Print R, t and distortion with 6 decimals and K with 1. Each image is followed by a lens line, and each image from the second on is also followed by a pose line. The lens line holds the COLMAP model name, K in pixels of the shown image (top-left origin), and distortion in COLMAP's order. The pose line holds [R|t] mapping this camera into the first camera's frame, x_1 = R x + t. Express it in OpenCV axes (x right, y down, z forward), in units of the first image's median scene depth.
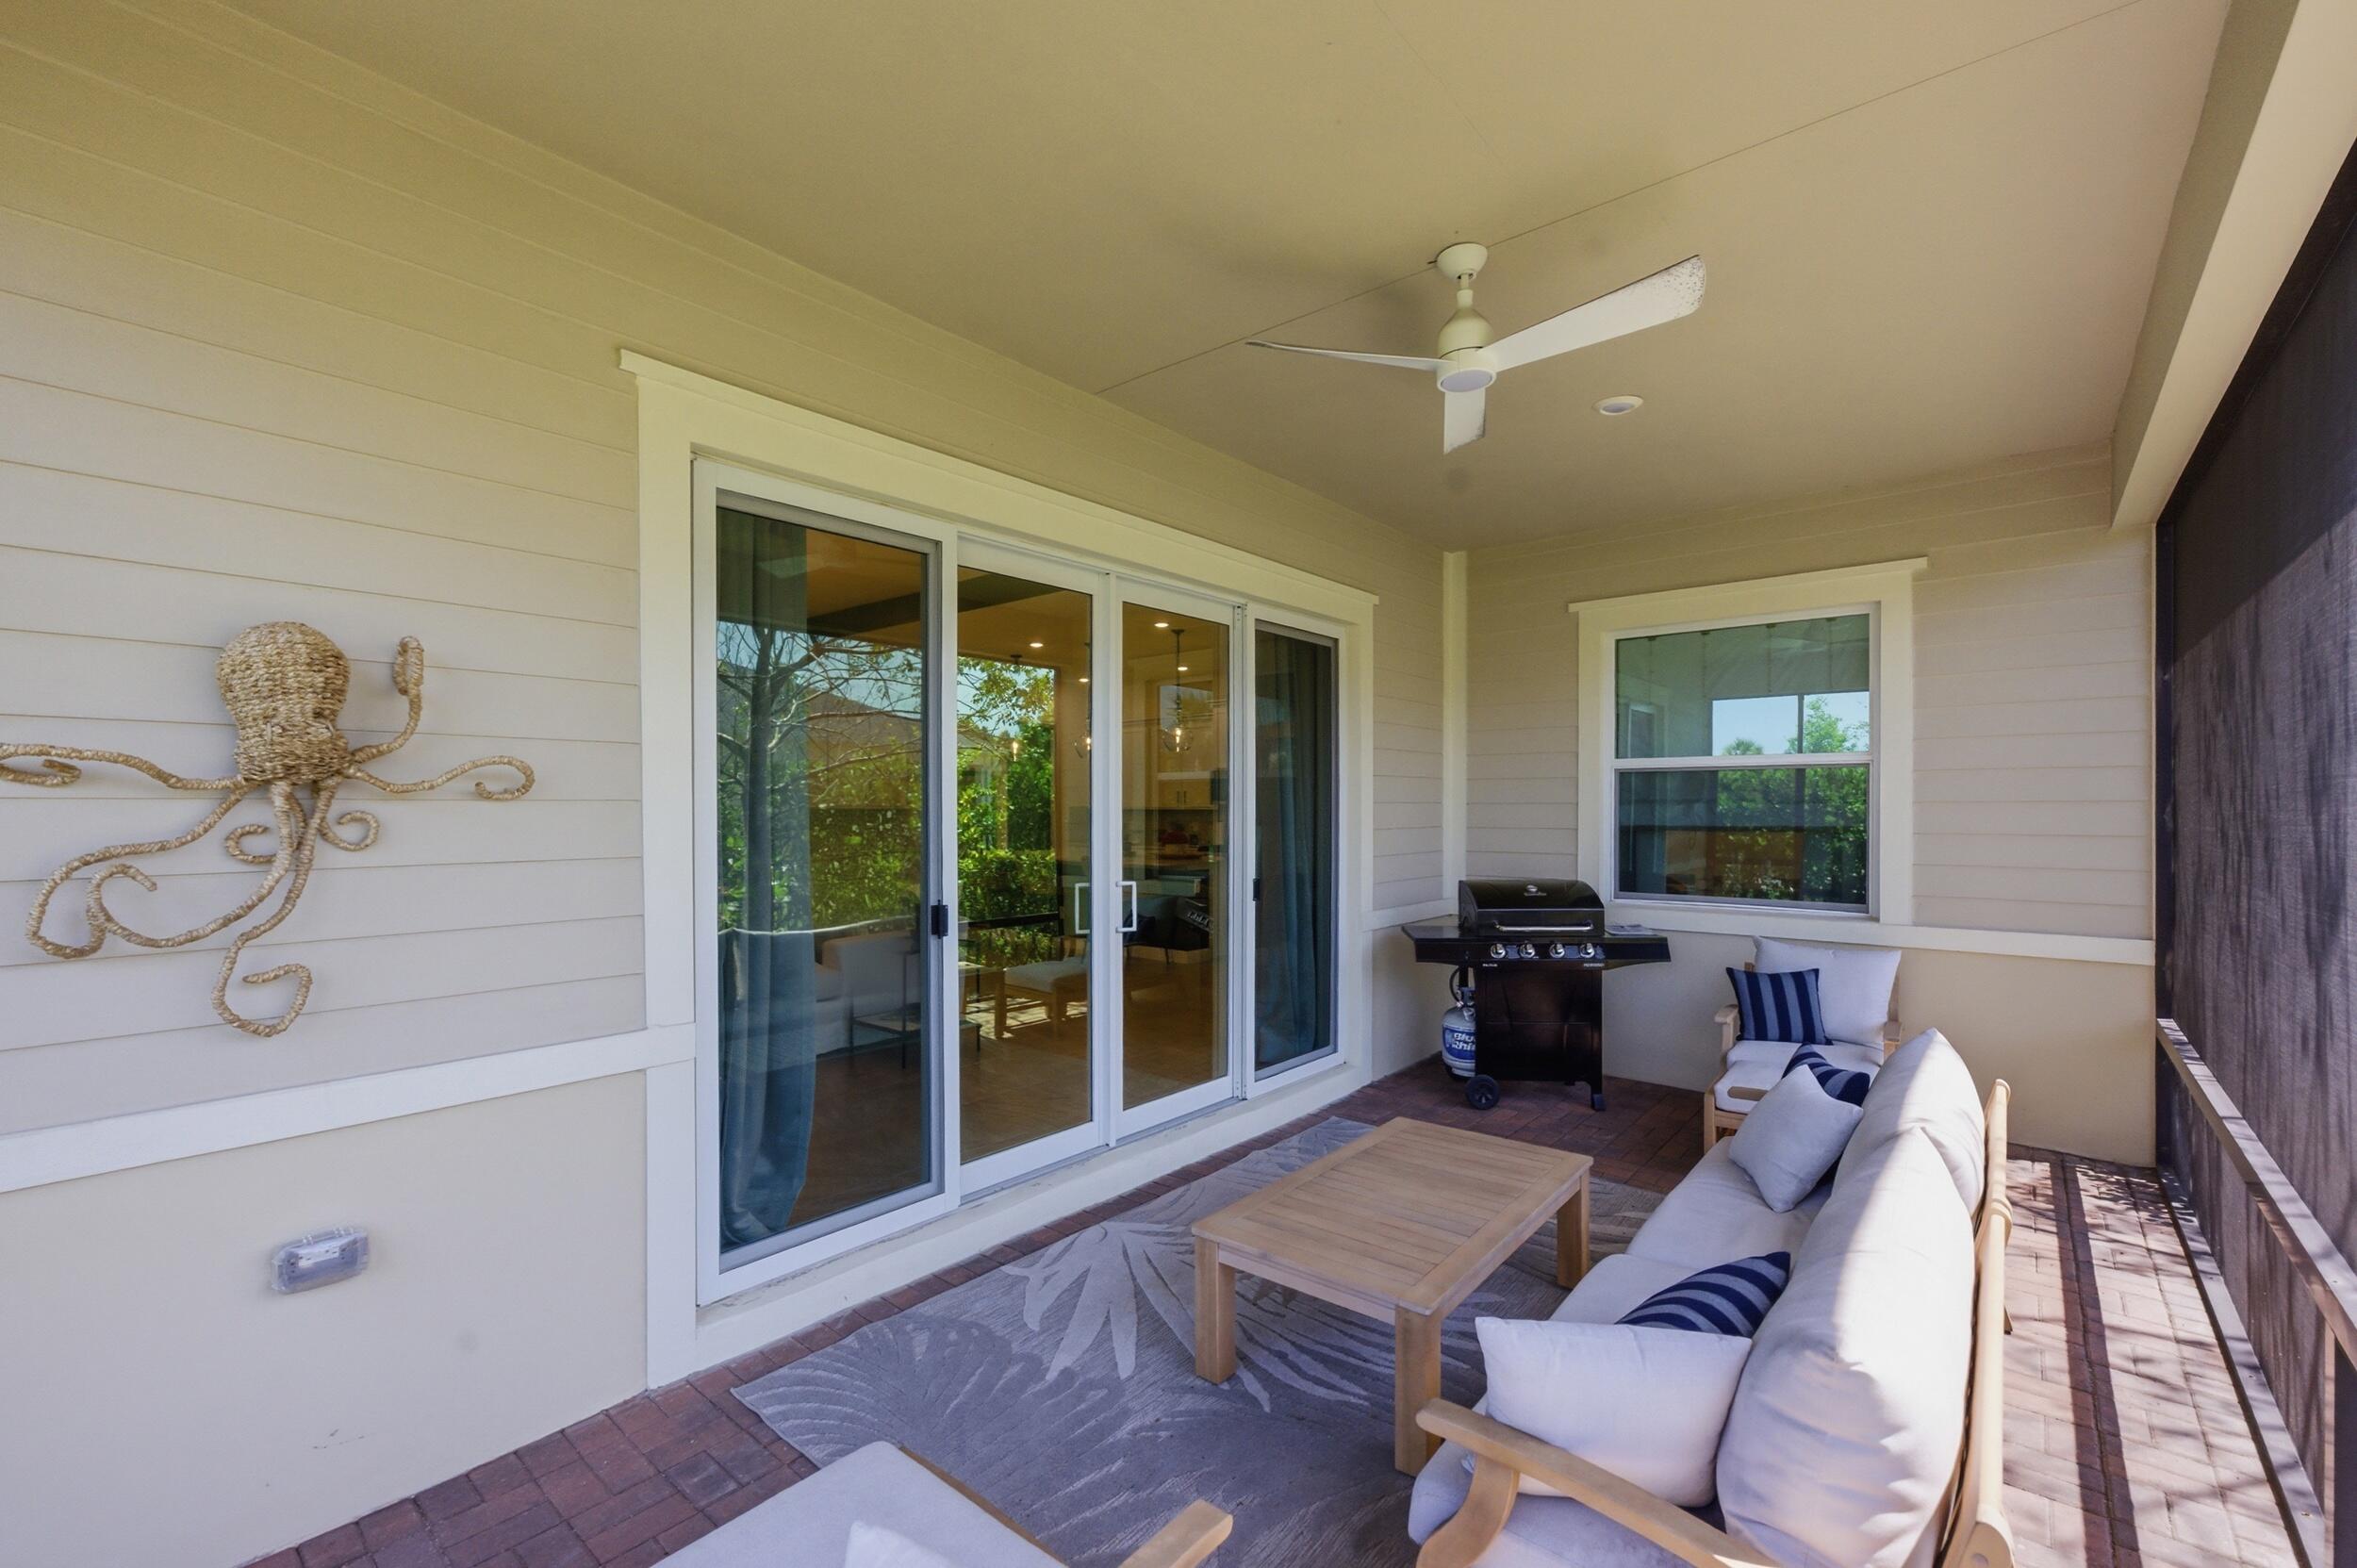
lens RADIAL K [[960.5, 0, 1177.1], [0, 960.5, 777.1], [0, 0, 1]] dist [0.013377, 0.000946]
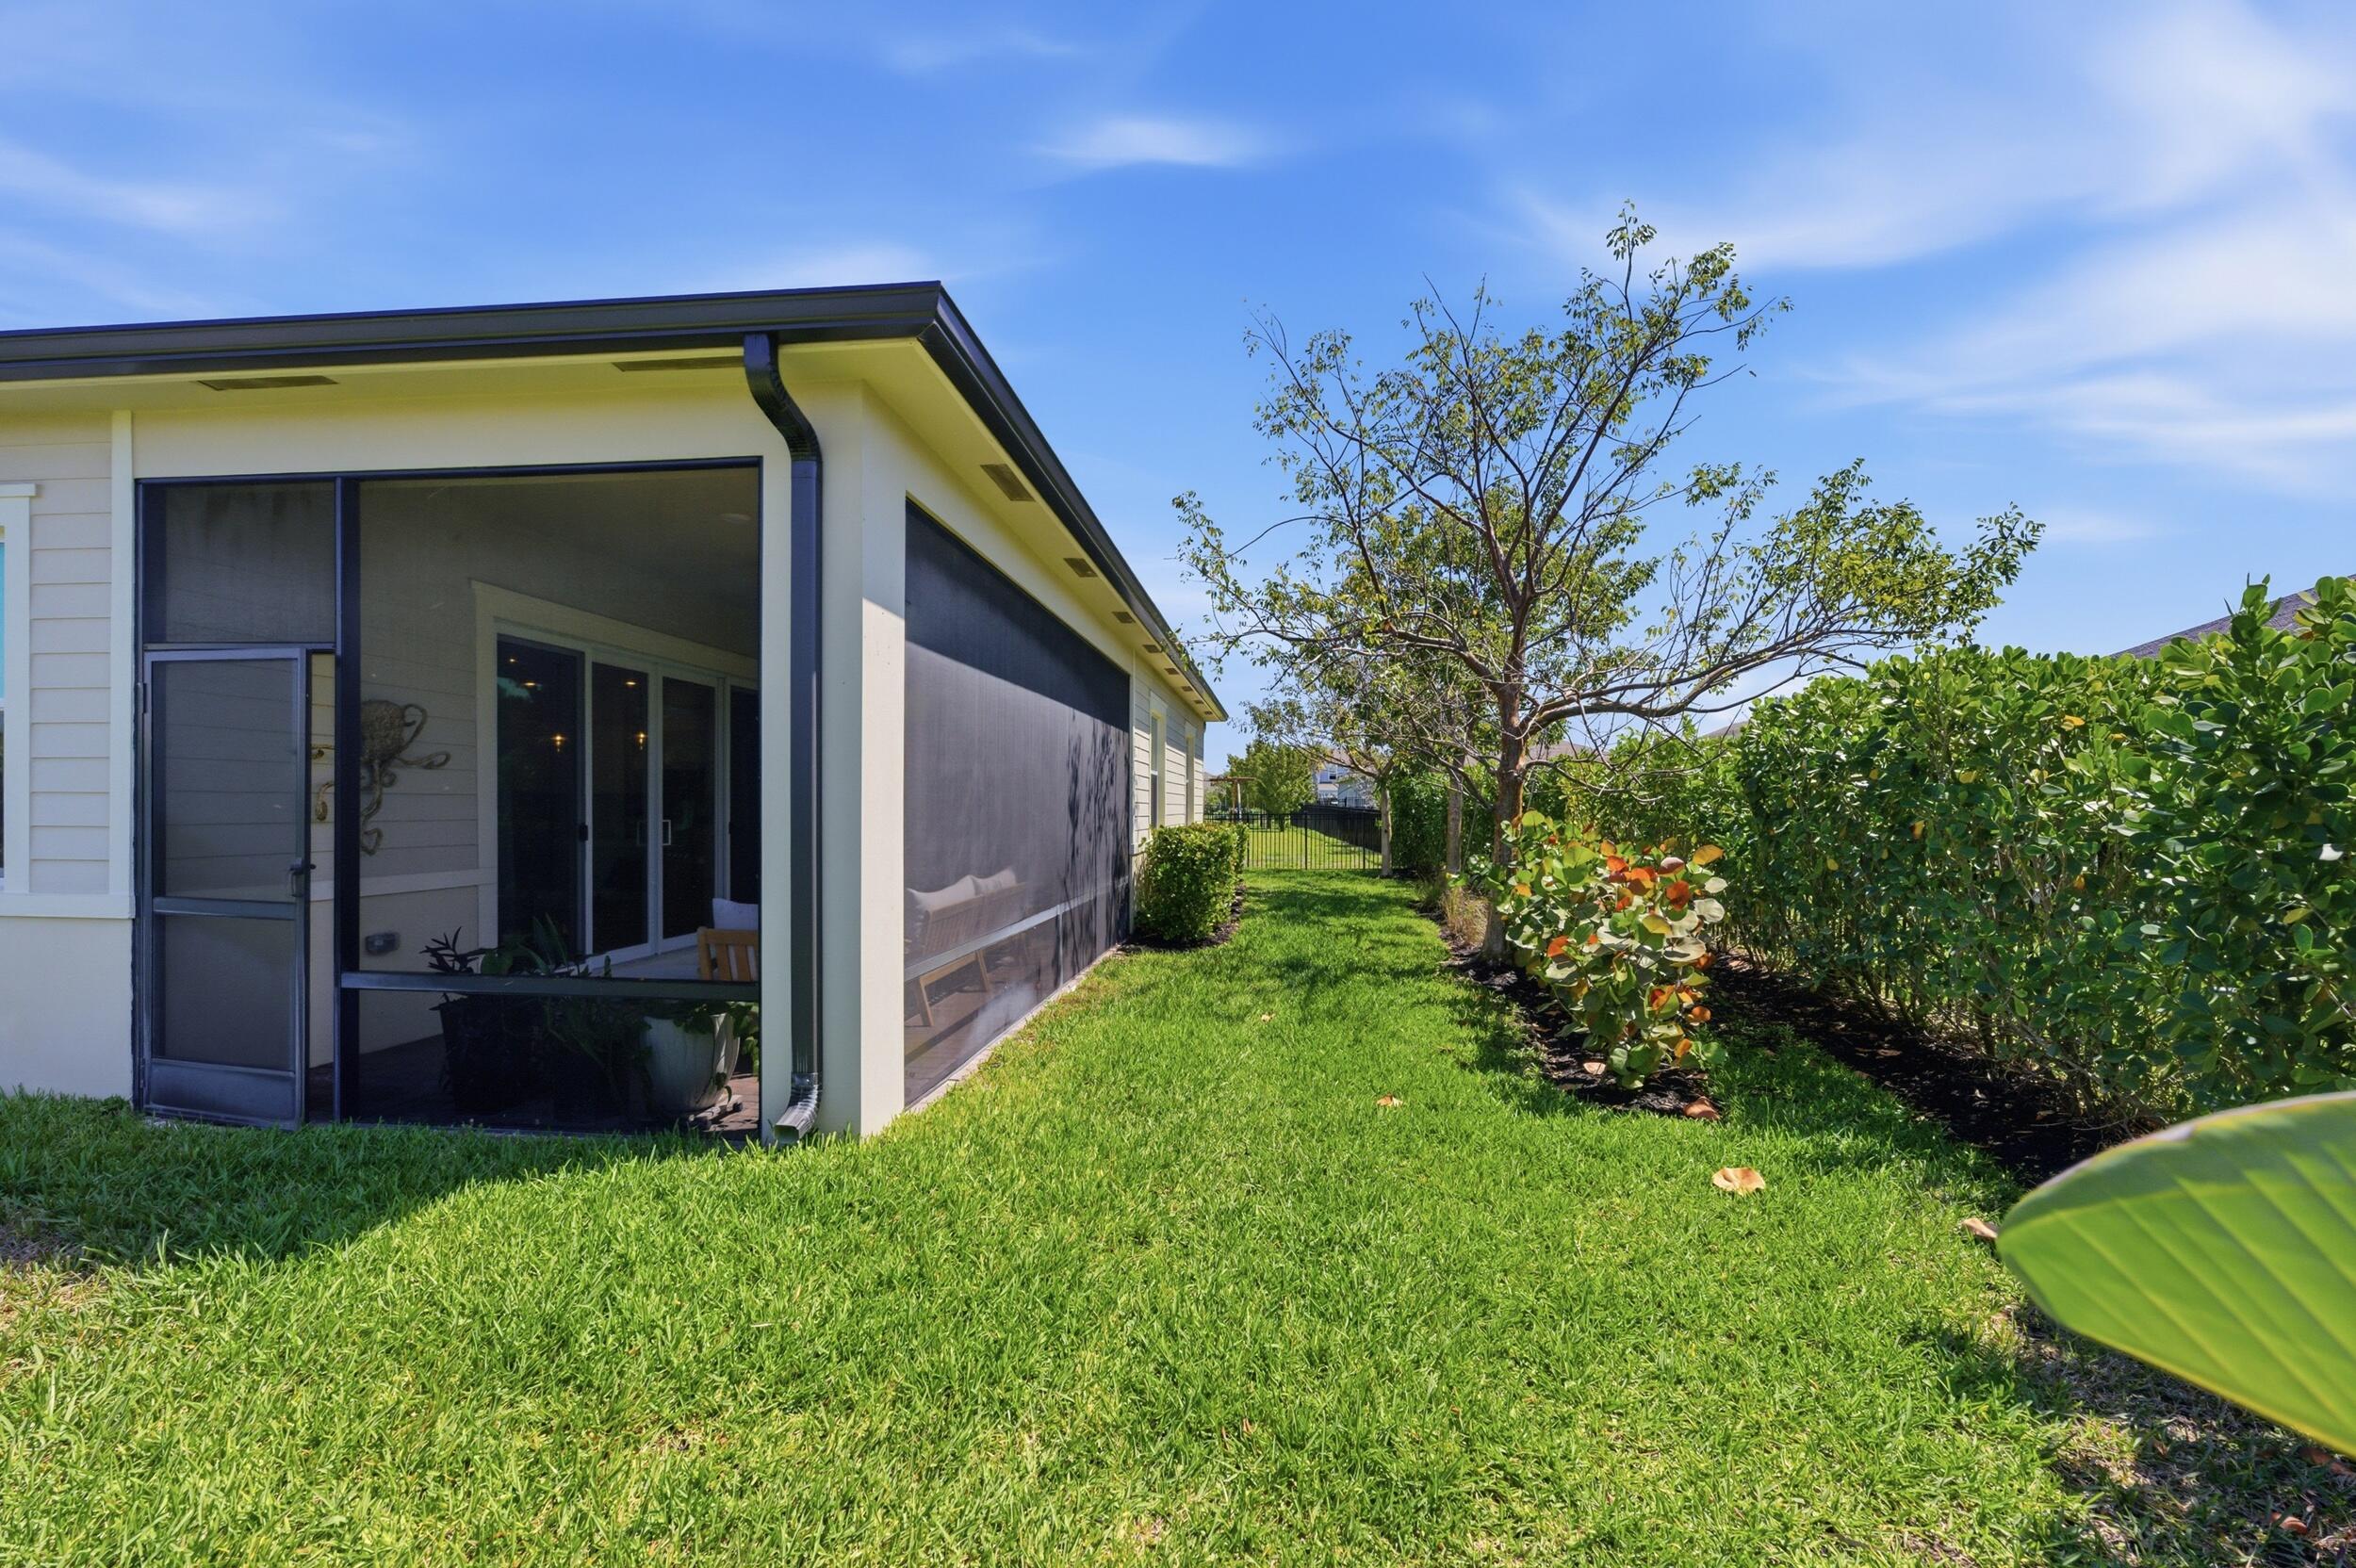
lens RADIAL K [[960.0, 0, 1176.6], [0, 960.0, 777.1], [0, 0, 1]] dist [0.013377, 0.000946]
pose [[0.822958, 0.000408, 0.568102, -0.376202], [0.007081, 0.999915, -0.010975, 0.059754], [-0.568058, 0.013055, 0.822885, -1.456527]]
